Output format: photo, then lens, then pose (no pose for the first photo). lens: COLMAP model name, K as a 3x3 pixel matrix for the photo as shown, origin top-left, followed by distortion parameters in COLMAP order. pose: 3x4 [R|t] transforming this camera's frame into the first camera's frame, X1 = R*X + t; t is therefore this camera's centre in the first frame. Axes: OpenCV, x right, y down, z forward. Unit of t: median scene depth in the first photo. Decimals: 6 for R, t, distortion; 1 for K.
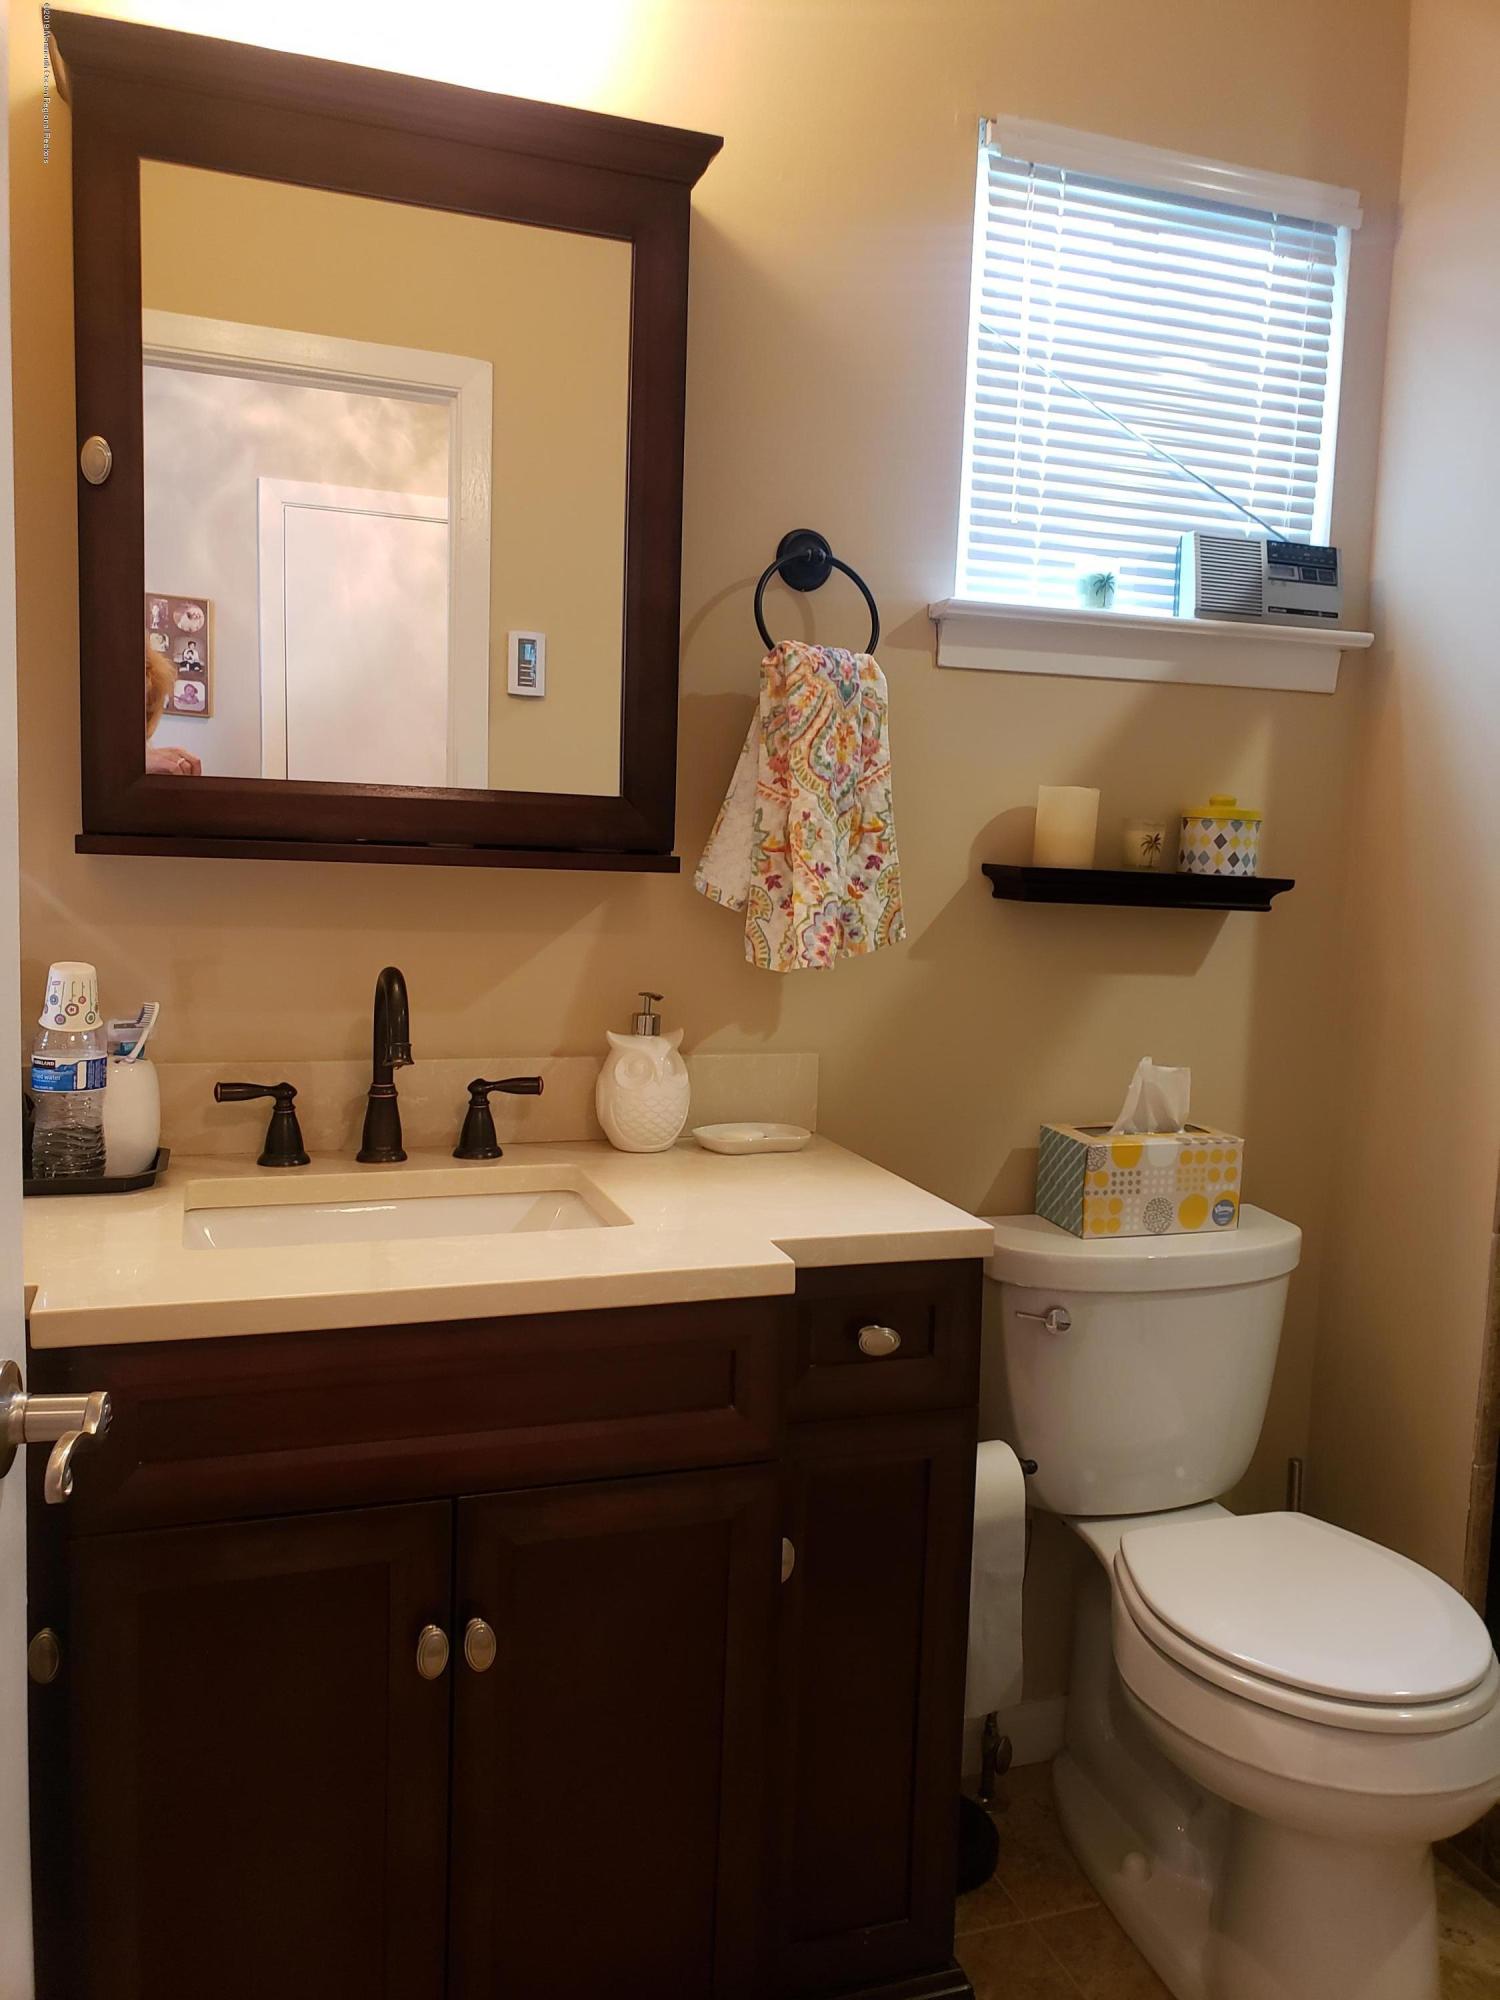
lens RADIAL K [[1570.3, 0, 750.0], [0, 1570.3, 1000.0], [0, 0, 1]] dist [-0.002761, -0.010306]
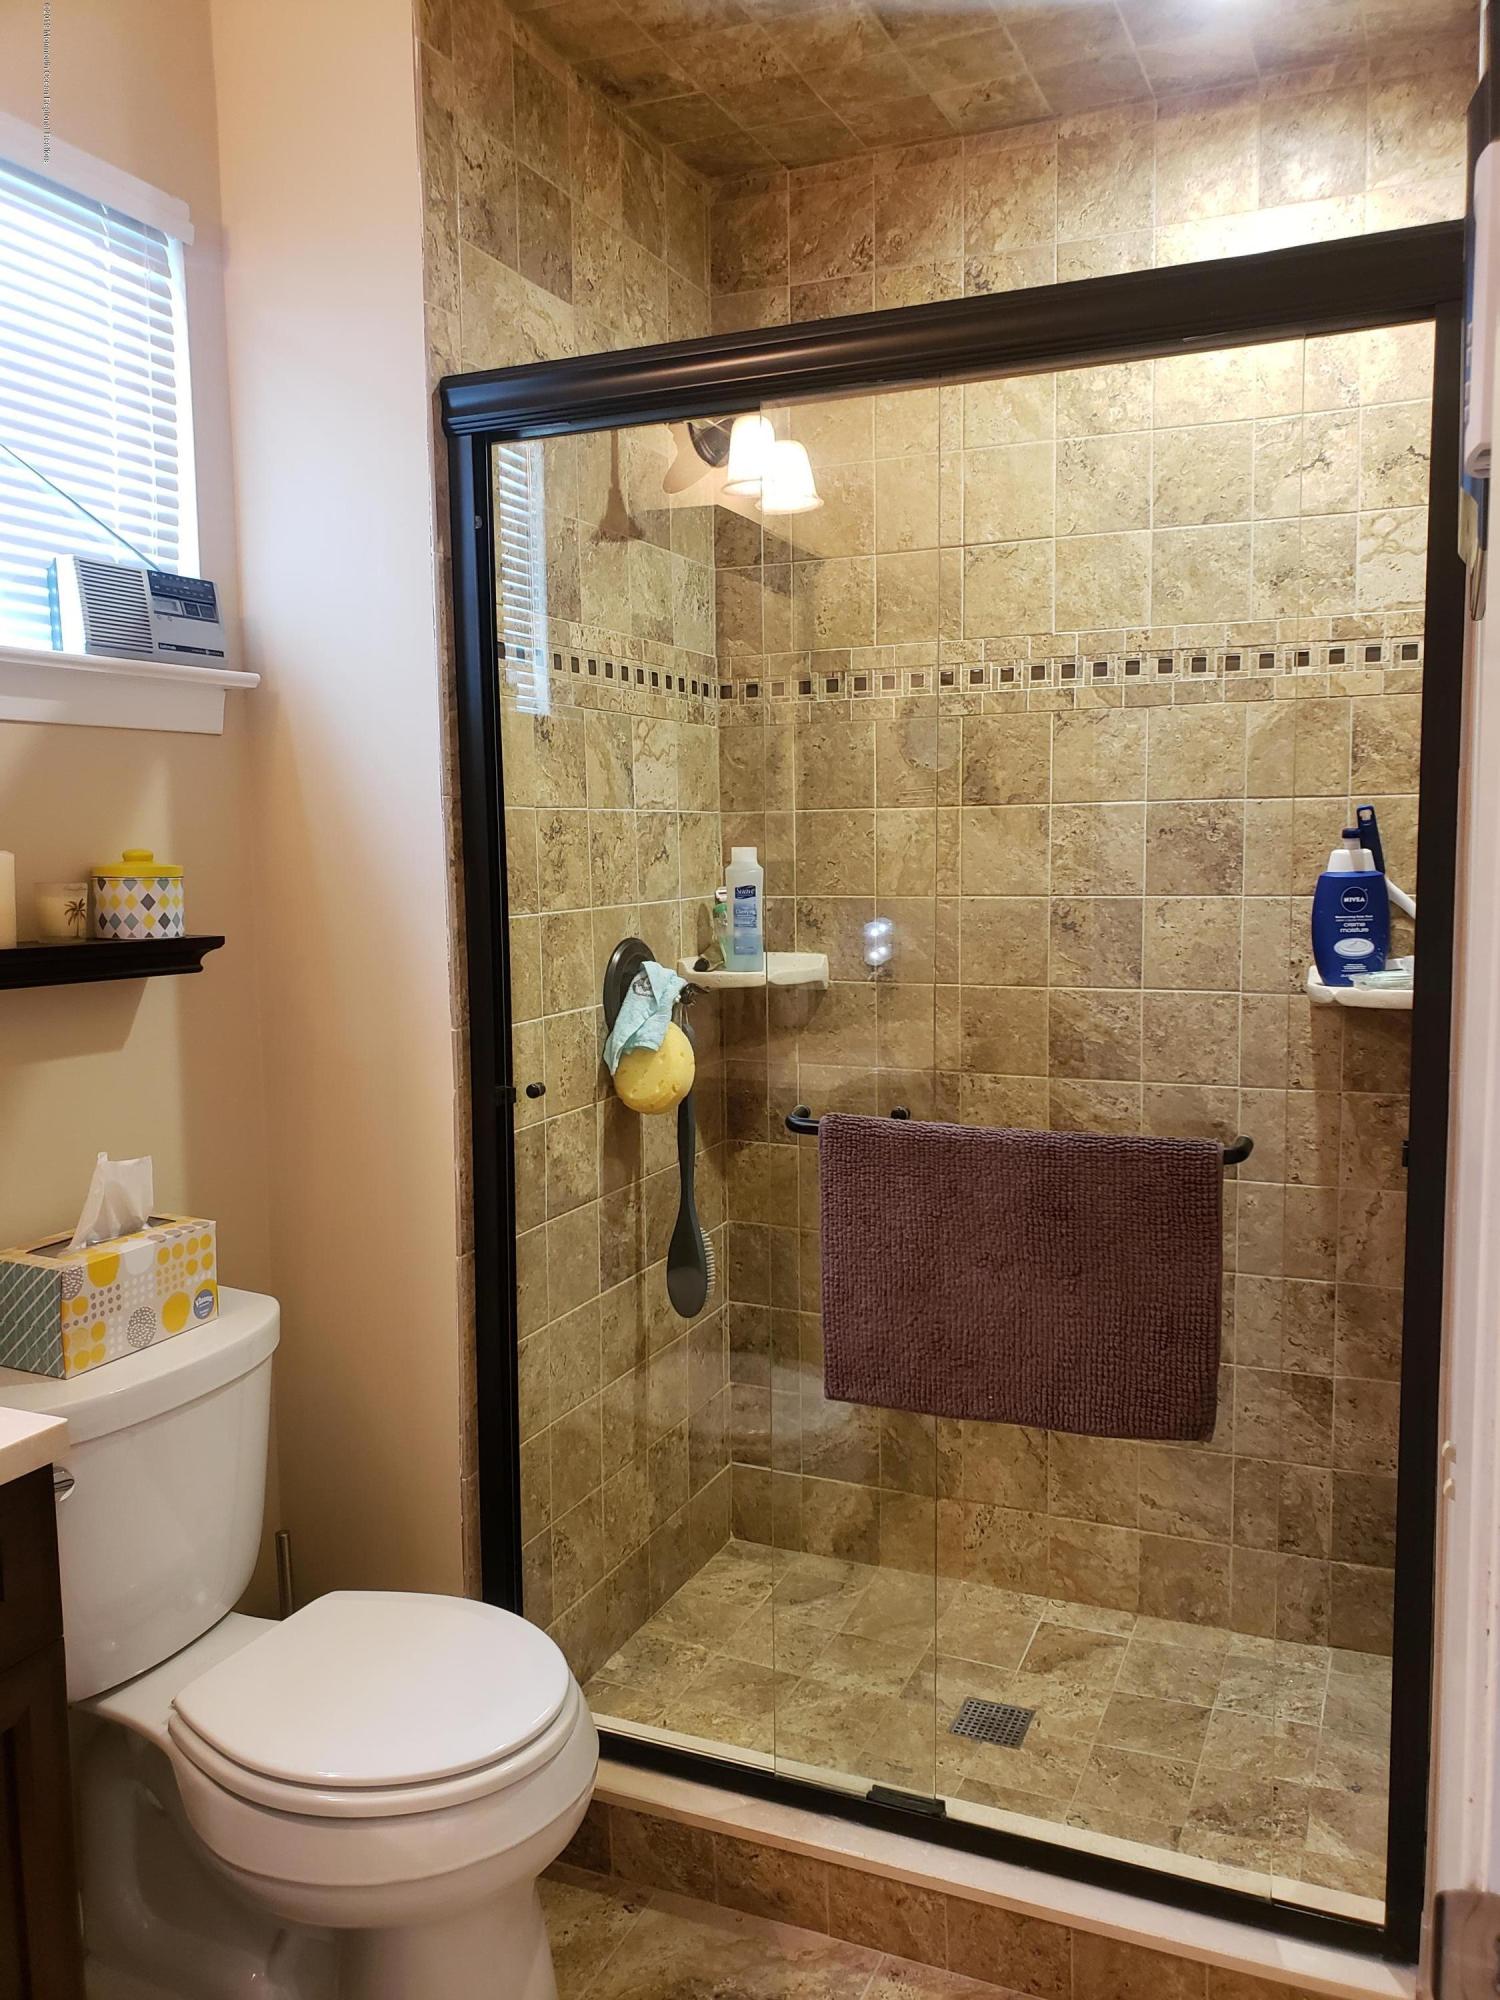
lens RADIAL K [[1552.9, 0, 750.0], [0, 1552.9, 1000.0], [0, 0, 1]] dist [-0.004426, 0.008908]
pose [[0.687764, -0.118190, 0.716248, -0.108102], [0.114583, 0.991963, 0.053661, -0.053077], [-0.716834, 0.045164, 0.695779, 0.131343]]
